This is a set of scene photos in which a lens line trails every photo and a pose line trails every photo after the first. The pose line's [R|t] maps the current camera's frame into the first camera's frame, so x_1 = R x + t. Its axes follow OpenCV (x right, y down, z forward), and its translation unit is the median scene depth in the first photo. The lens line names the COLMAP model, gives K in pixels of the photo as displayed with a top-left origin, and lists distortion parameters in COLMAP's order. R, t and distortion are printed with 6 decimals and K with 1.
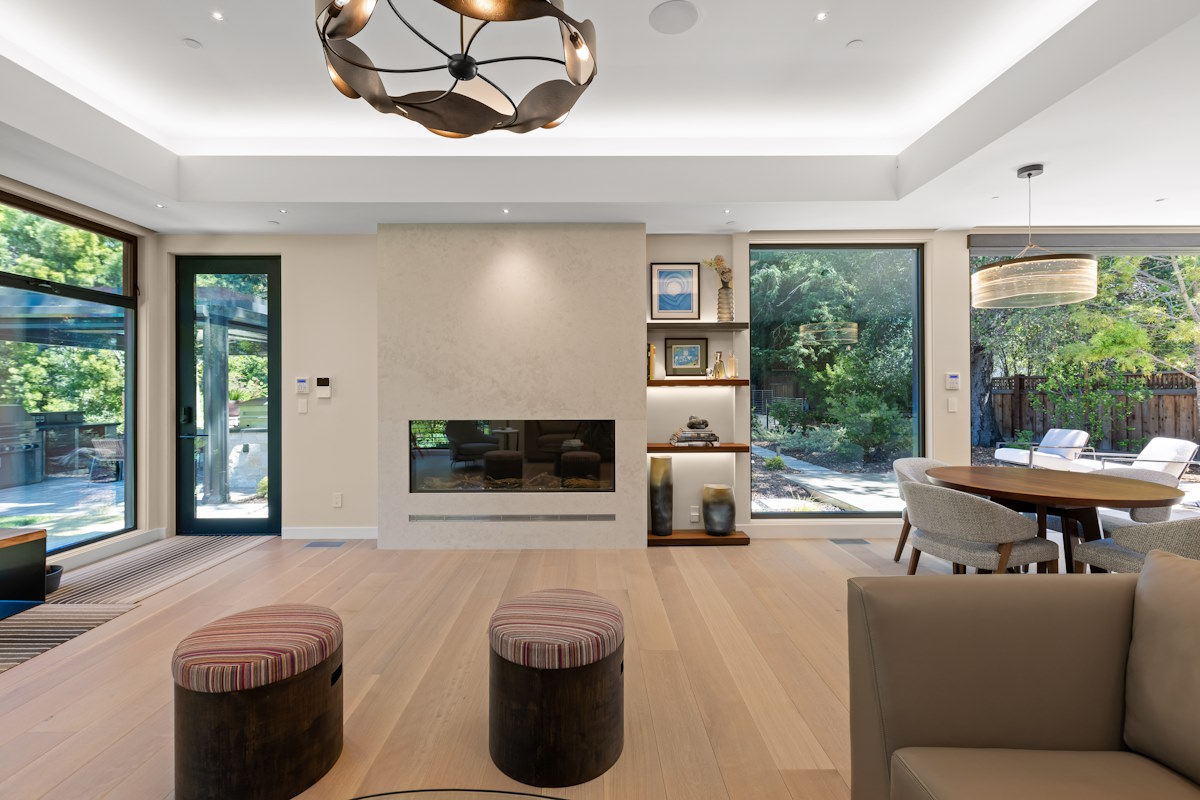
lens RADIAL K [[535.1, 0, 592.7], [0, 535.1, 390.1], [0, 0, 1]] dist [-0.001974, 0.000038]
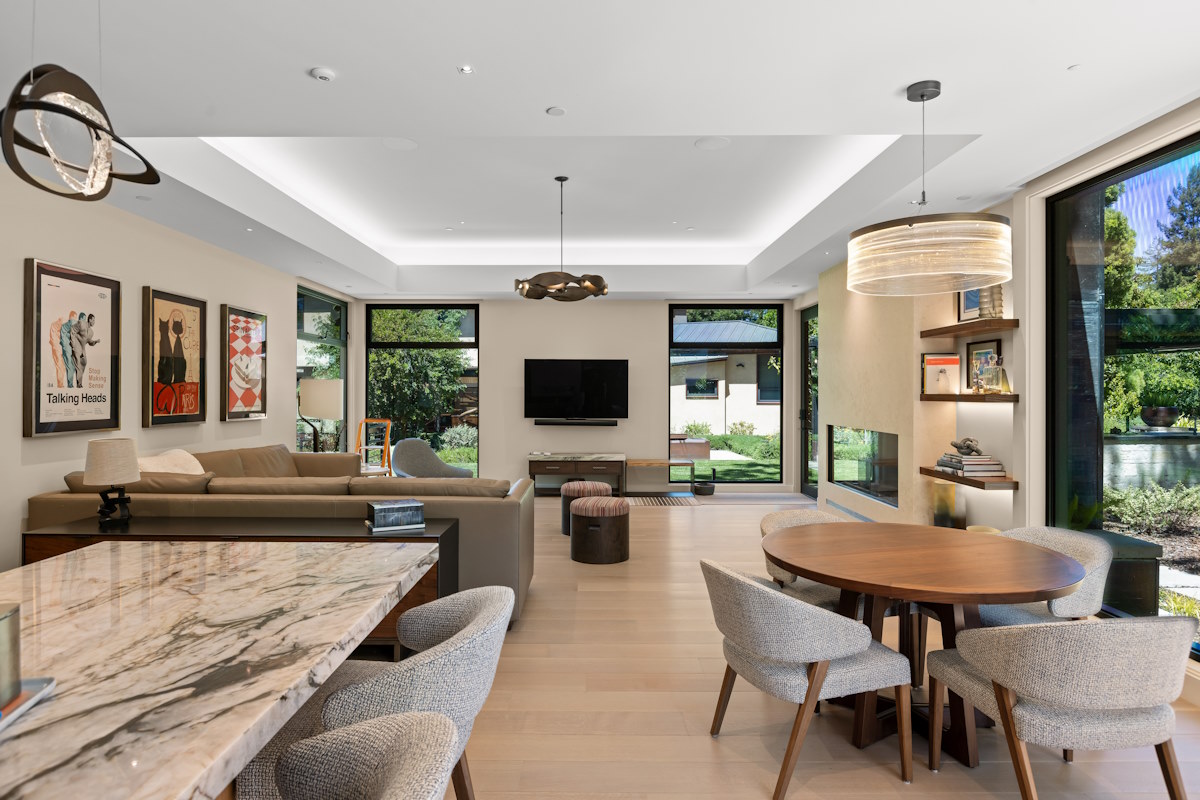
lens RADIAL K [[682.2, 0, 582.9], [0, 682.2, 388.5], [0, 0, 1]] dist [0.000021, 0.000090]
pose [[-0.026678, -0.002195, -0.999642, 1.290776], [0.004649, 0.999987, -0.002320, -0.028338], [0.999633, -0.004710, -0.026668, 0.458350]]
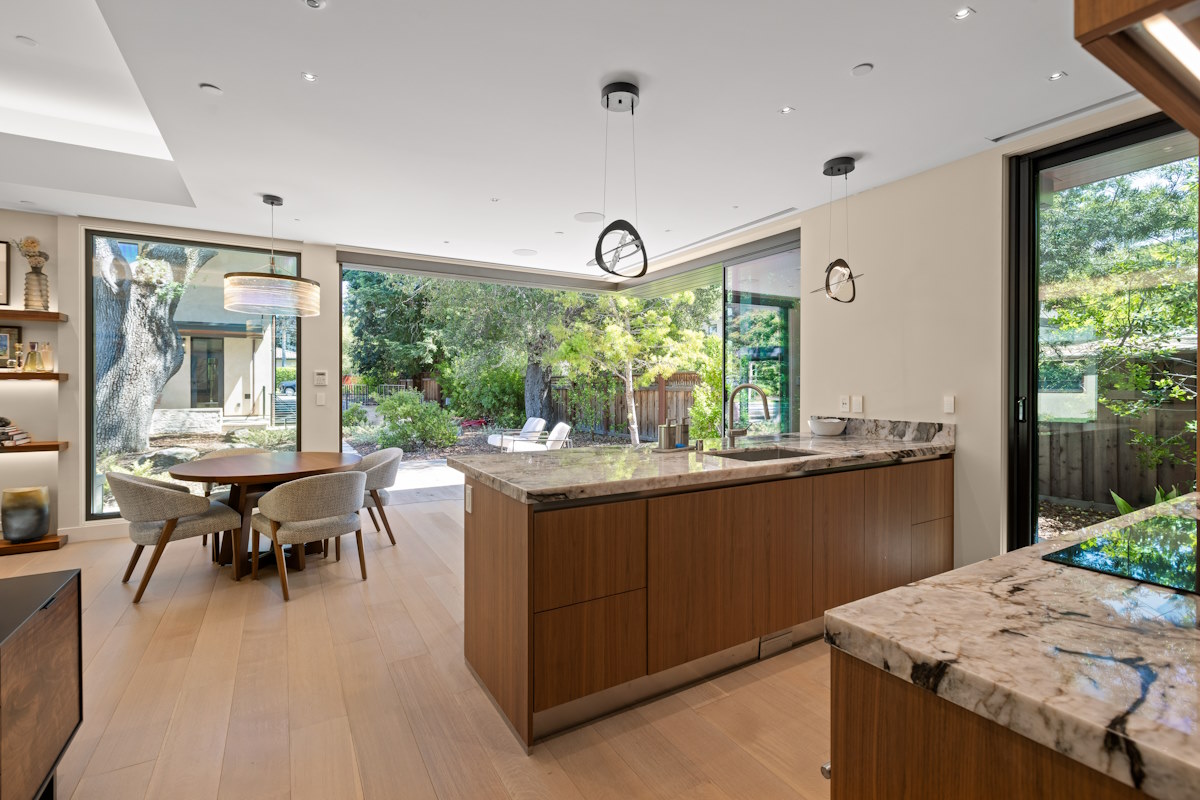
lens RADIAL K [[535.1, 0, 592.7], [0, 535.1, 390.1], [0, 0, 1]] dist [-0.001974, 0.000038]
pose [[0.866205, 0.003604, 0.499676, 0.641563], [-0.009638, 0.999908, 0.009496, -0.008222], [-0.499596, -0.013041, 0.866160, -0.282723]]
